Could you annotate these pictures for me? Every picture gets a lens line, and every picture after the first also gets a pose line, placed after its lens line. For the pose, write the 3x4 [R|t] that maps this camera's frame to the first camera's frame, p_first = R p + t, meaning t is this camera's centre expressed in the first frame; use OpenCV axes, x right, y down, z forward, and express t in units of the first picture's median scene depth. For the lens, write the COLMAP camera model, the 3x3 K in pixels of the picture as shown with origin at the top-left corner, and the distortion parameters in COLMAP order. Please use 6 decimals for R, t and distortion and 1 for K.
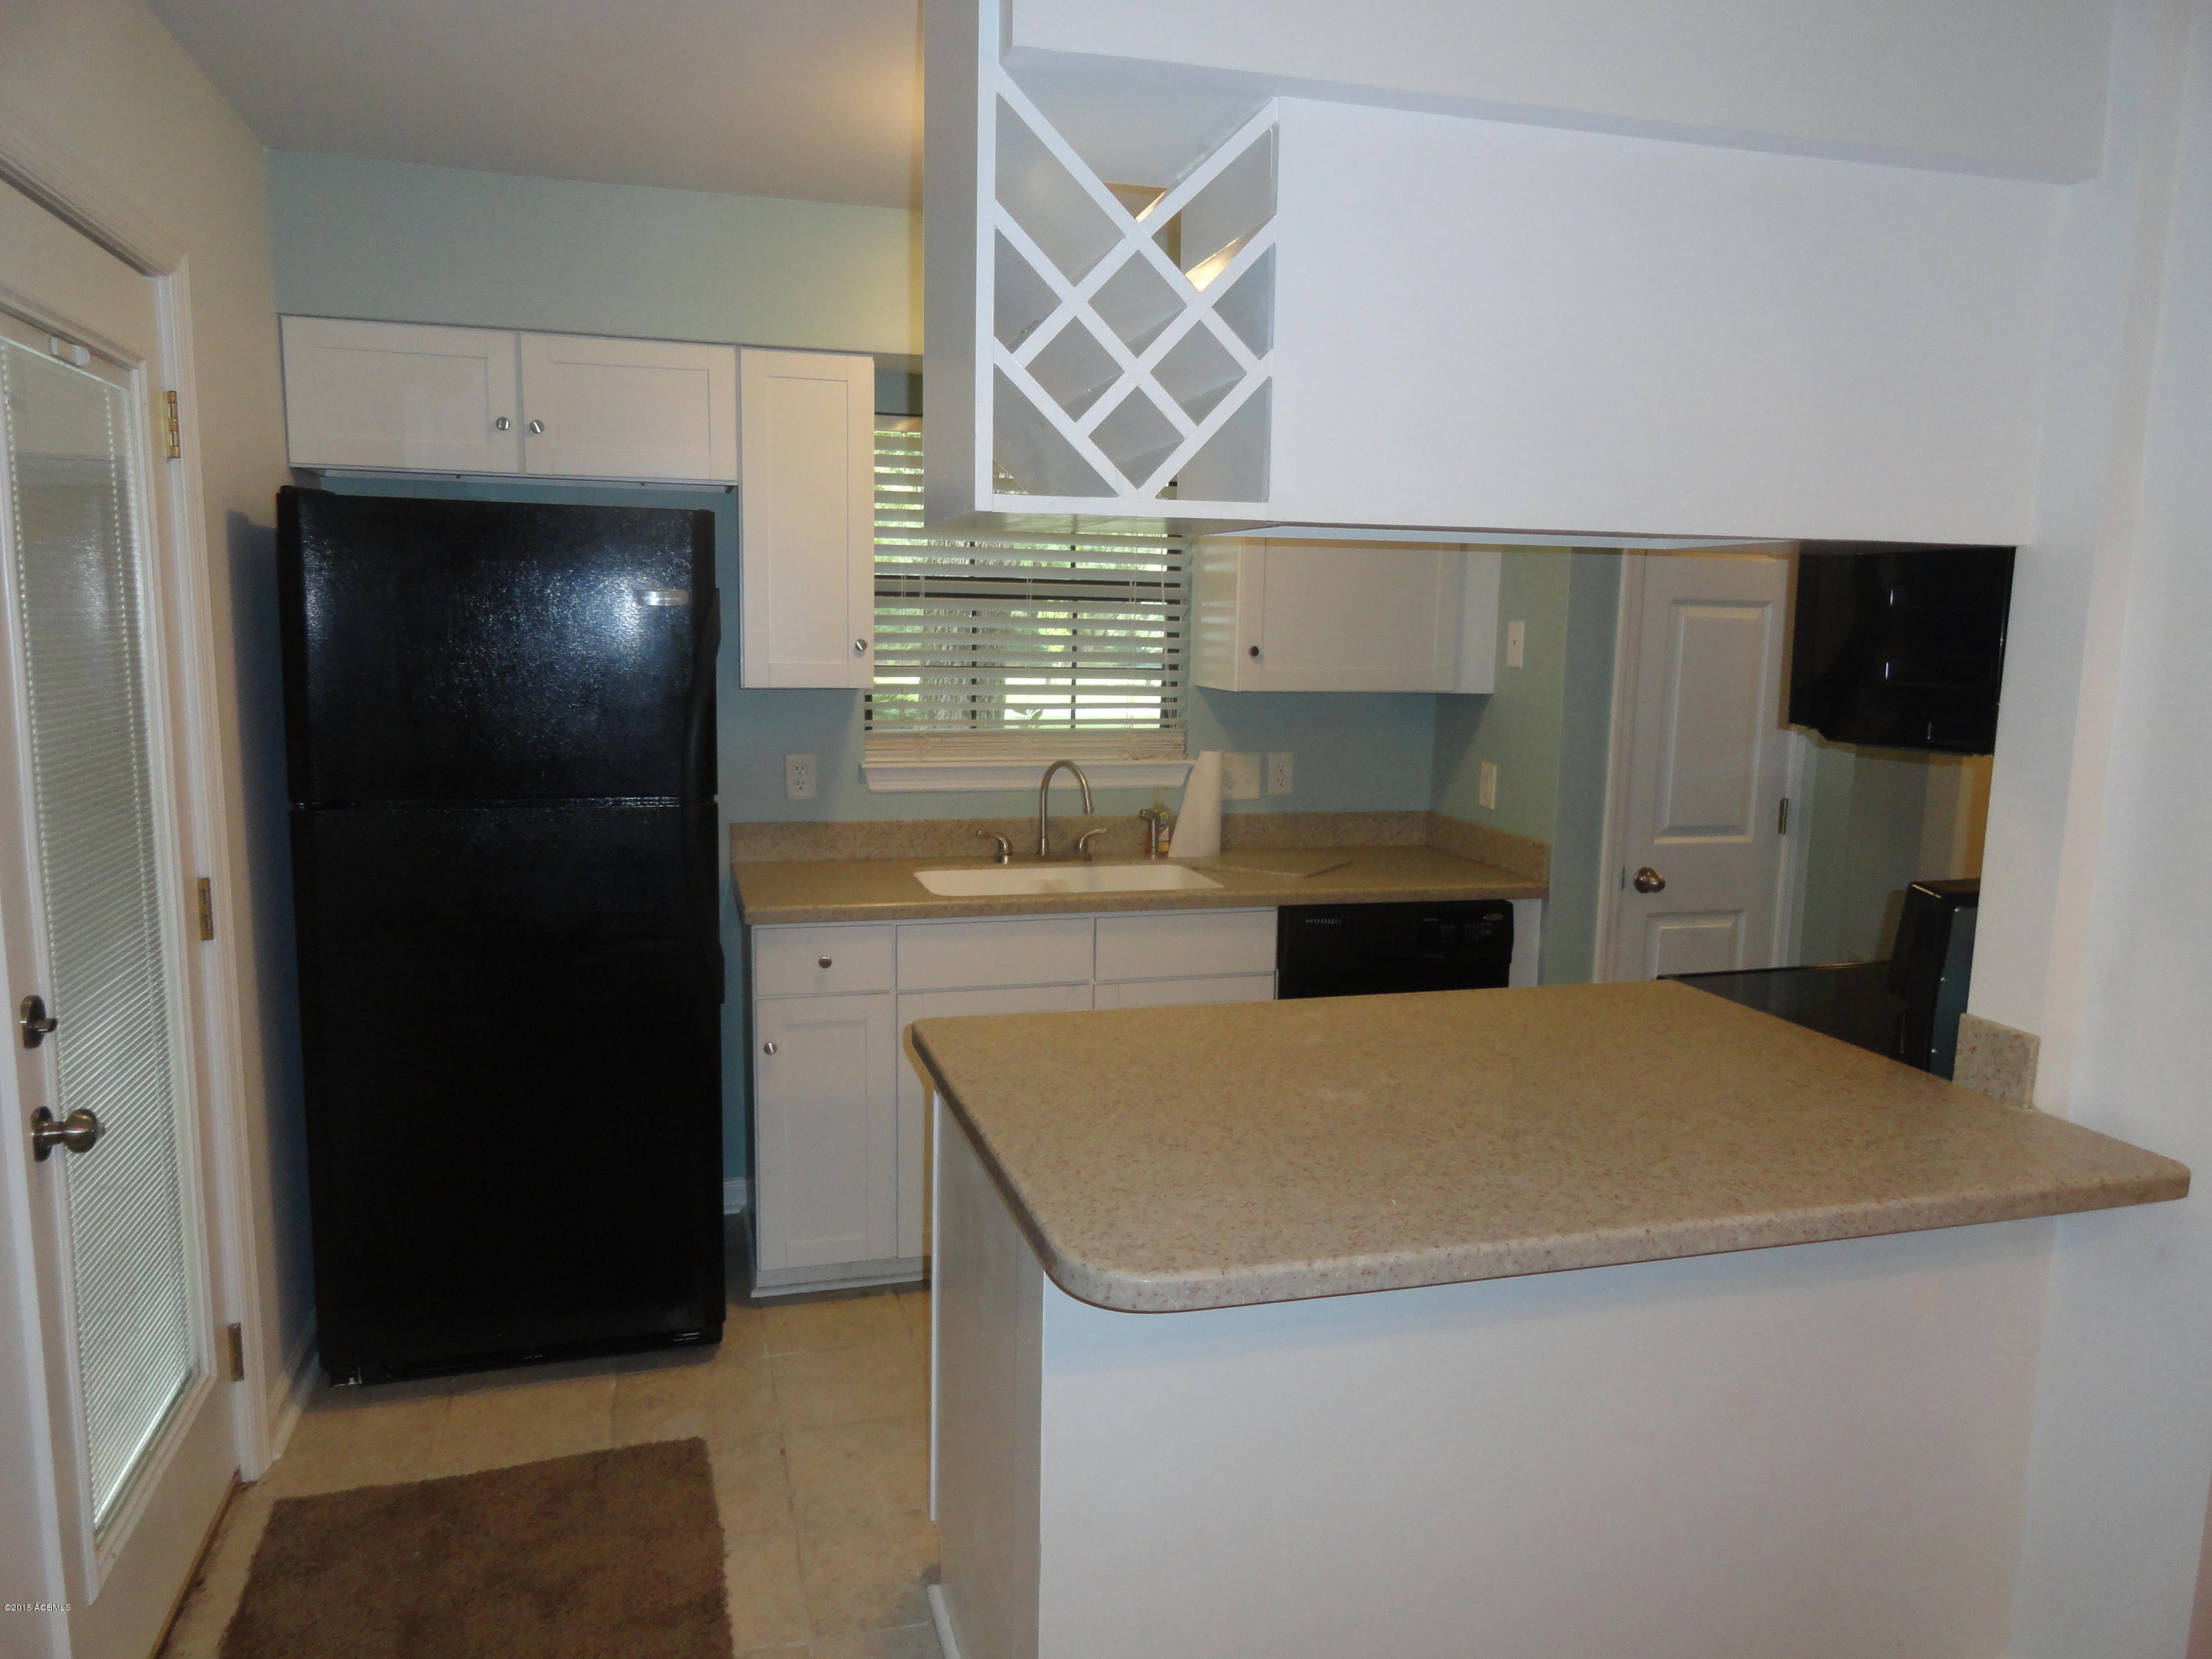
lens RADIAL K [[1534.2, 0, 1106.0], [0, 1534.2, 829.5], [0, 0, 1]] dist [-0.000499, 0.000218]
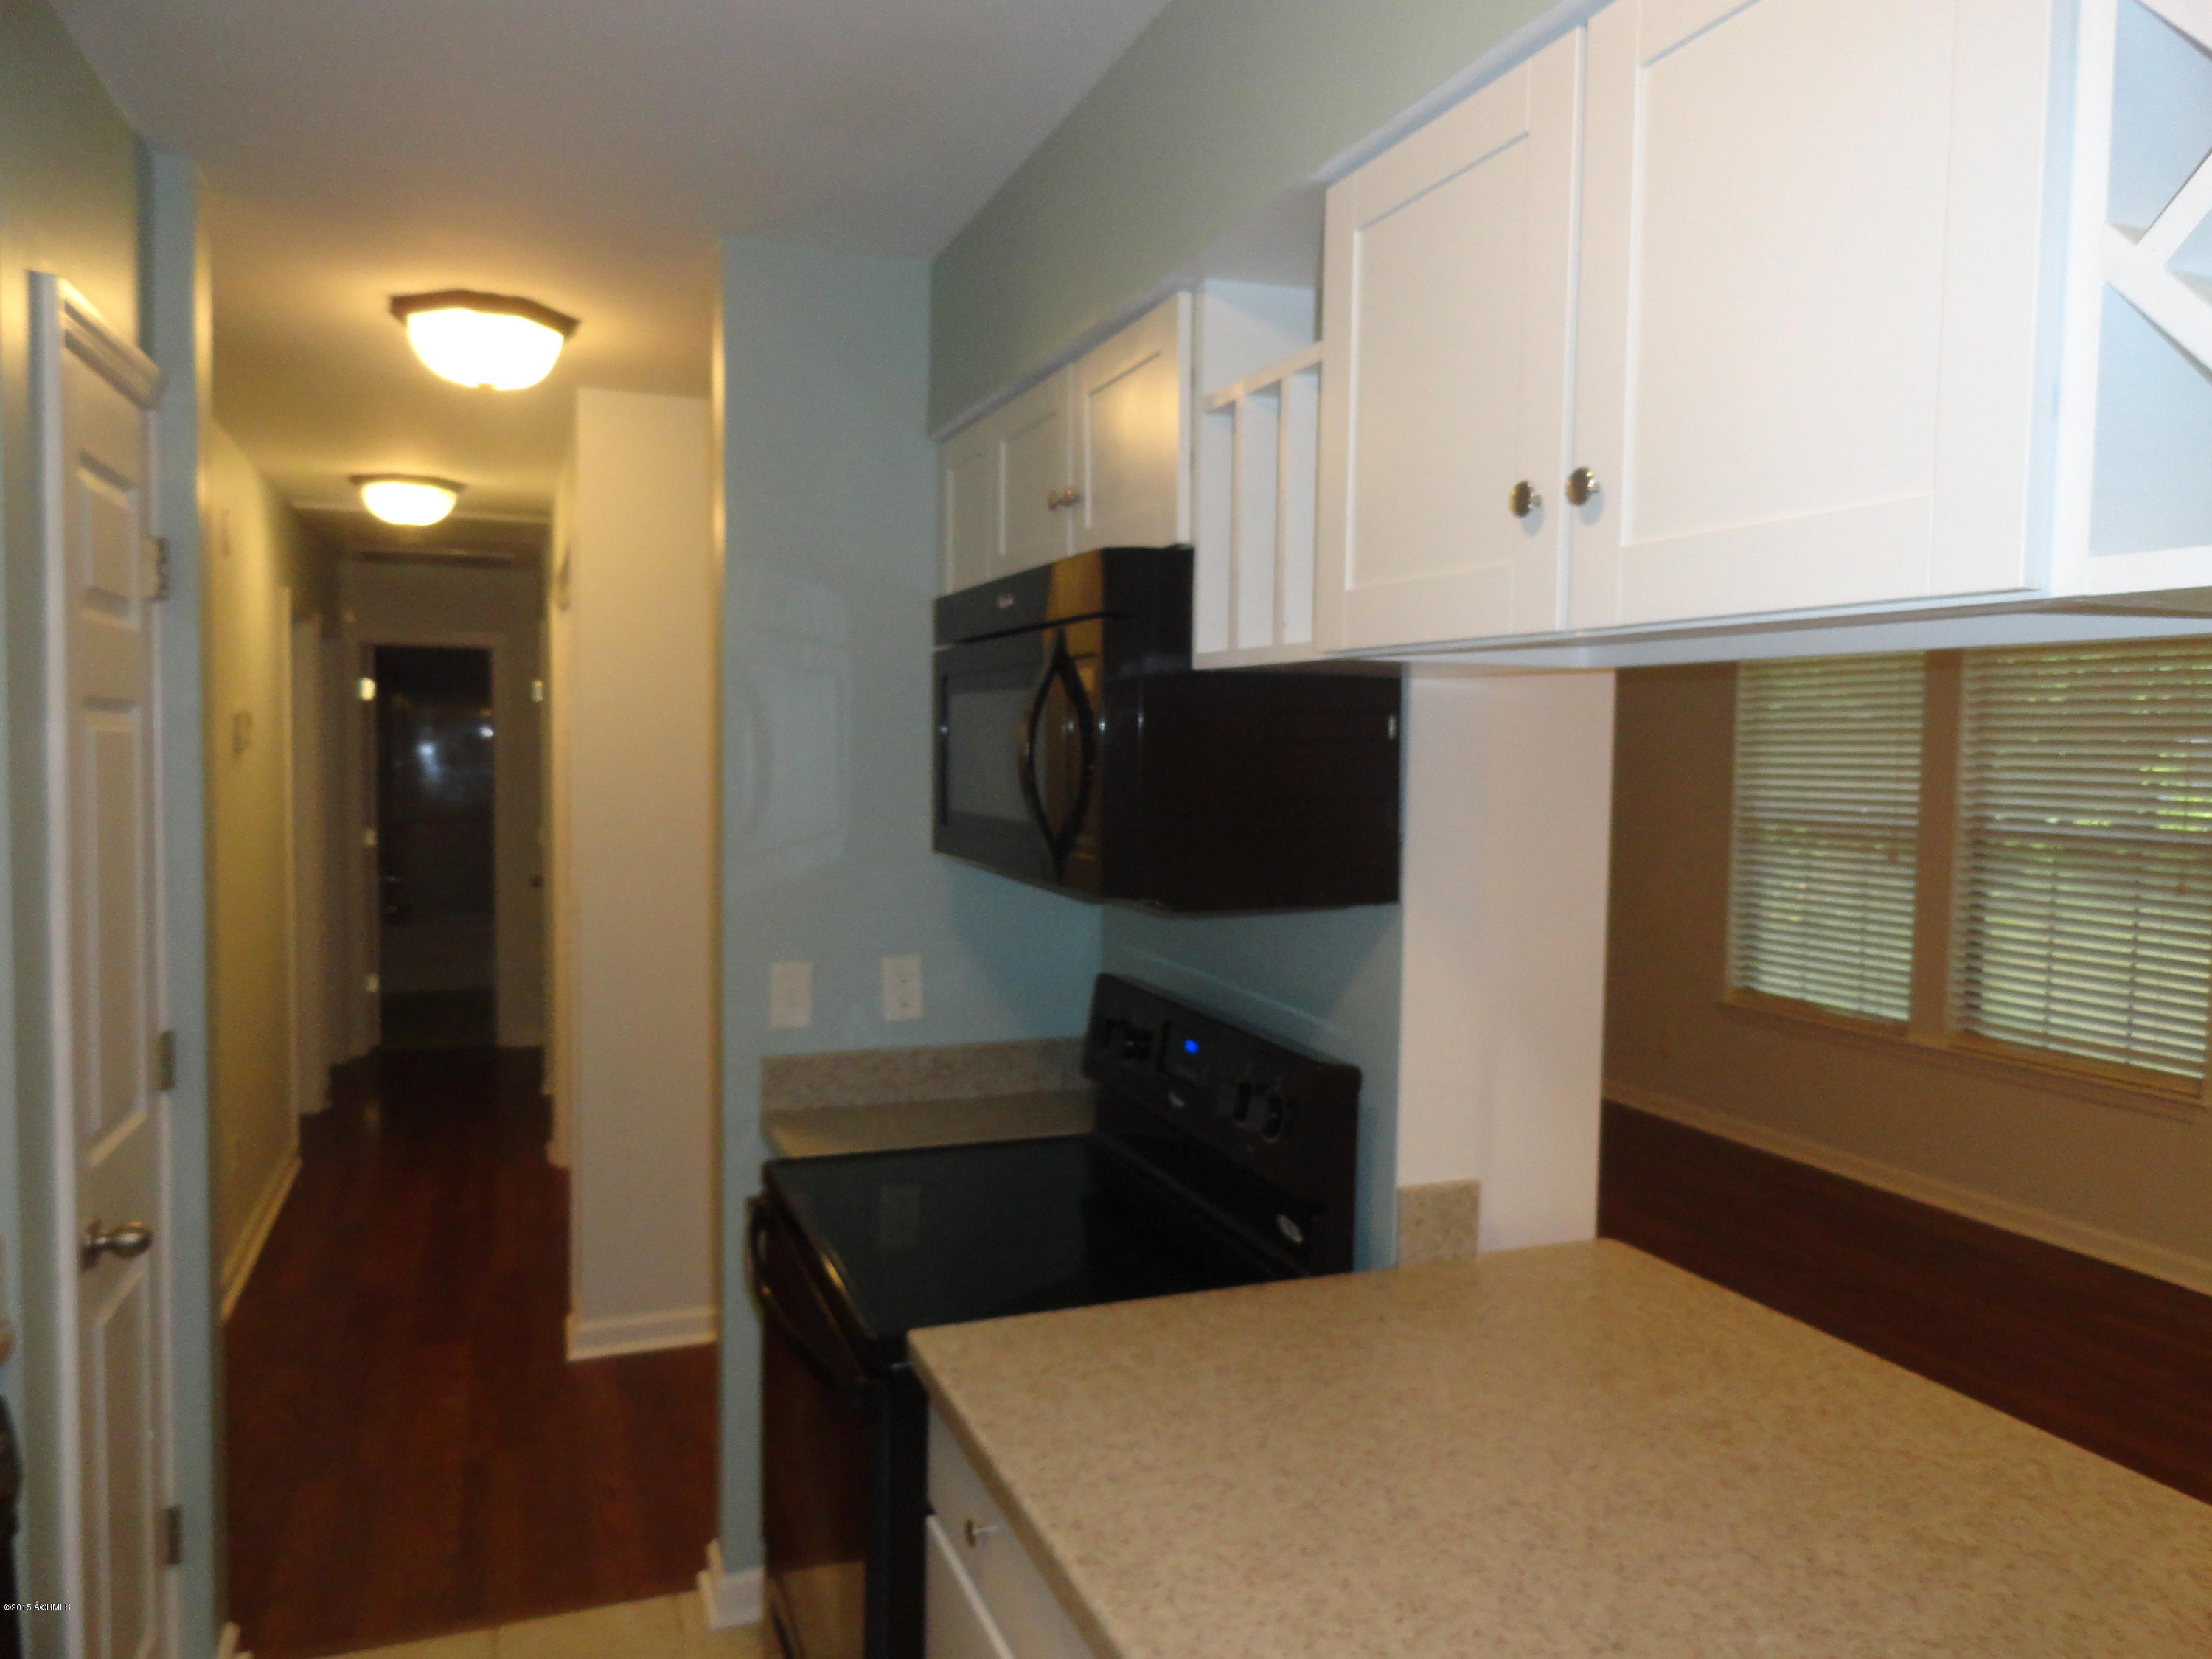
lens RADIAL K [[1534.2, 0, 1106.0], [0, 1534.2, 829.5], [0, 0, 1]] dist [-0.000499, 0.000218]
pose [[-0.087305, -0.074809, 0.993369, -0.314160], [0.124249, 0.988572, 0.085368, -0.193790], [-0.988403, 0.130878, -0.077012, 1.271665]]
